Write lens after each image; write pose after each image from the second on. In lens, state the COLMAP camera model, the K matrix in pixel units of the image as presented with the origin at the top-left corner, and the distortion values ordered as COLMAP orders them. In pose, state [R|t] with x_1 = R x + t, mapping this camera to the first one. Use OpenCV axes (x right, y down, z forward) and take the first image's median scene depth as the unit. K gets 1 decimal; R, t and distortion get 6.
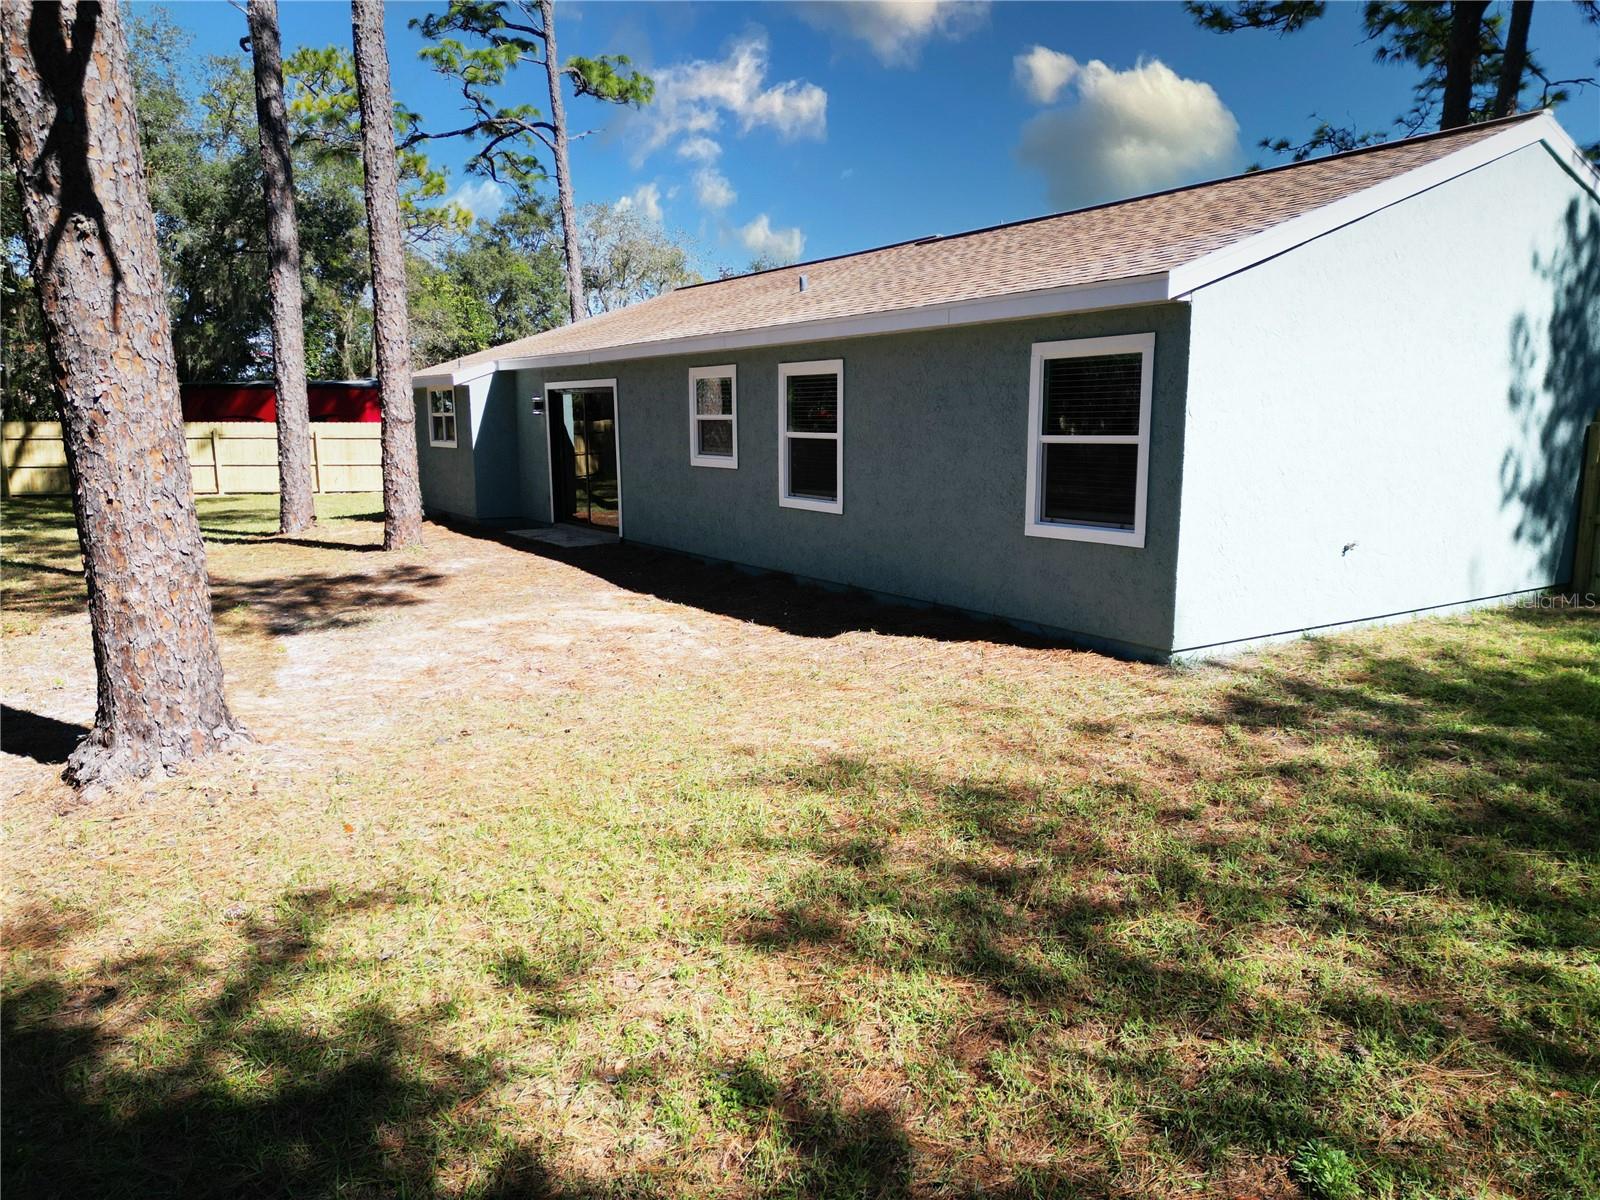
lens RADIAL K [[1093.5, 0, 805.4], [0, 1093.5, 592.3], [0, 0, 1]] dist [0.066522, -0.045325]
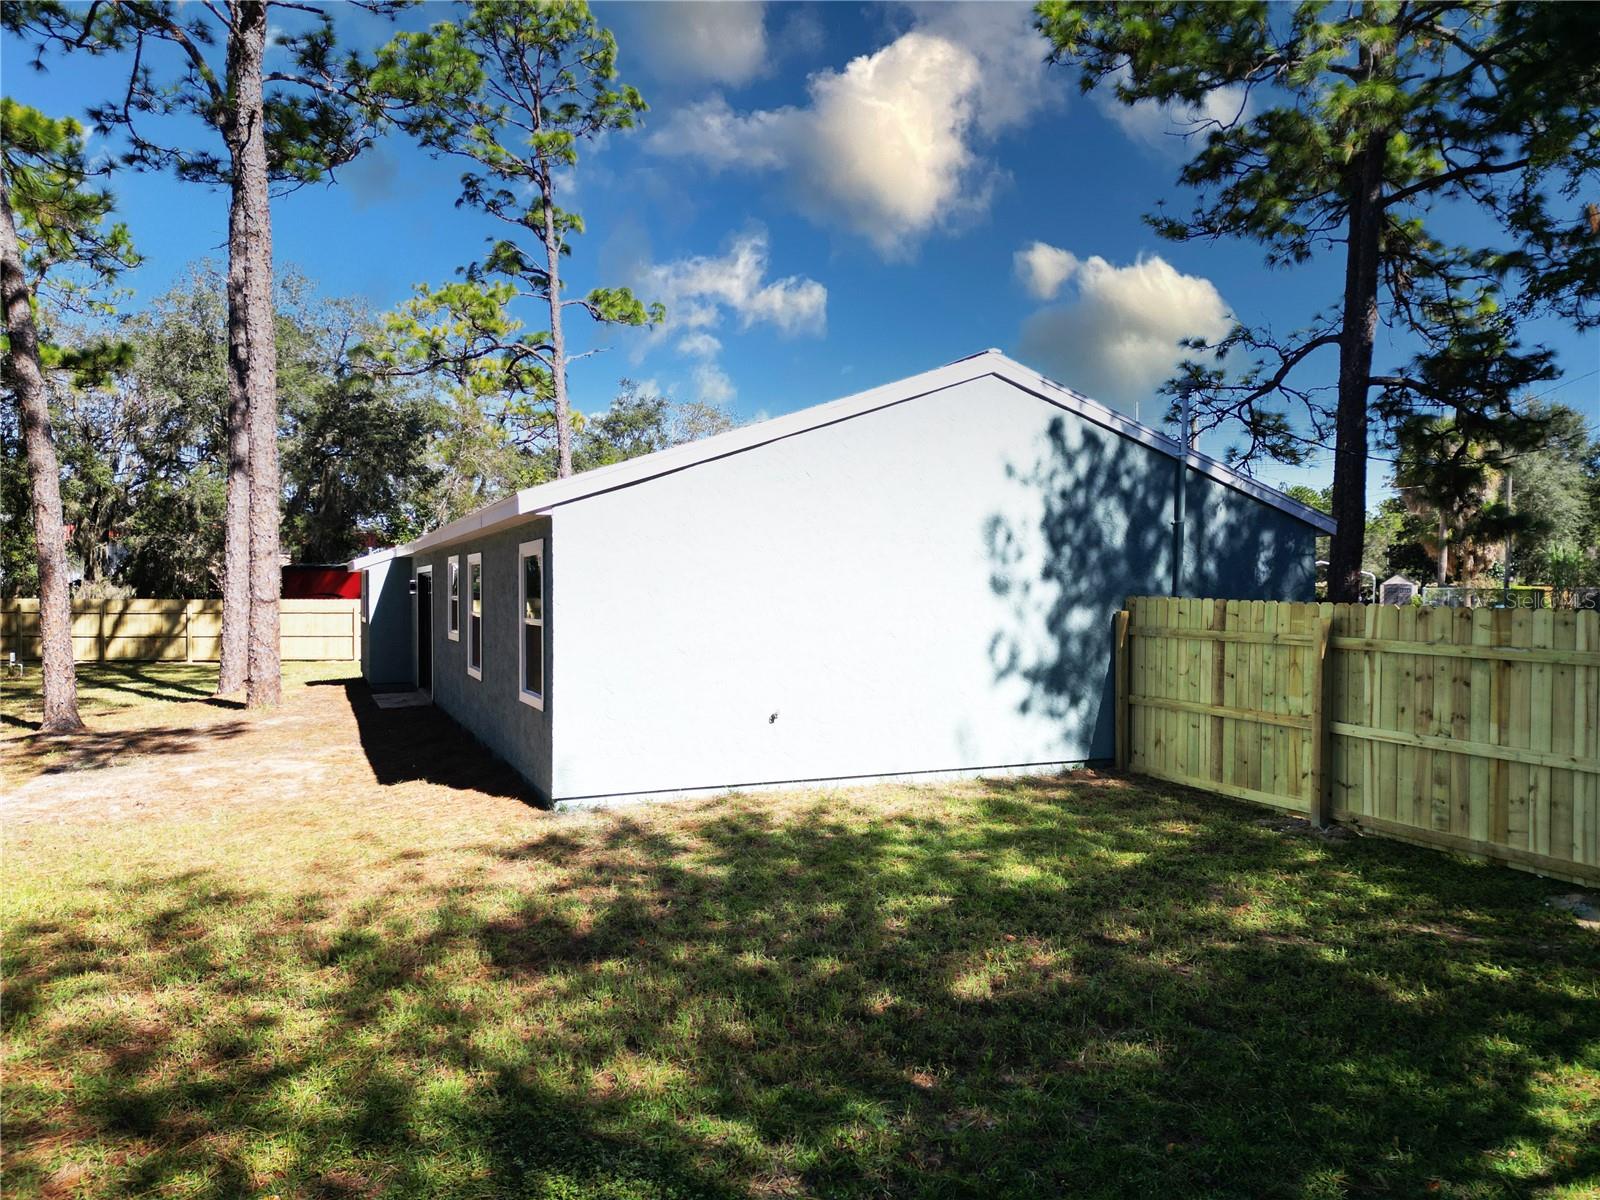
lens RADIAL K [[1093.5, 0, 804.2], [0, 1093.5, 598.4], [0, 0, 1]] dist [0.066522, -0.045325]
pose [[0.986163, 0.003177, -0.165748, 0.590858], [-0.028168, 0.988490, -0.148641, 0.007260], [0.163368, 0.151253, 0.974902, -0.111448]]
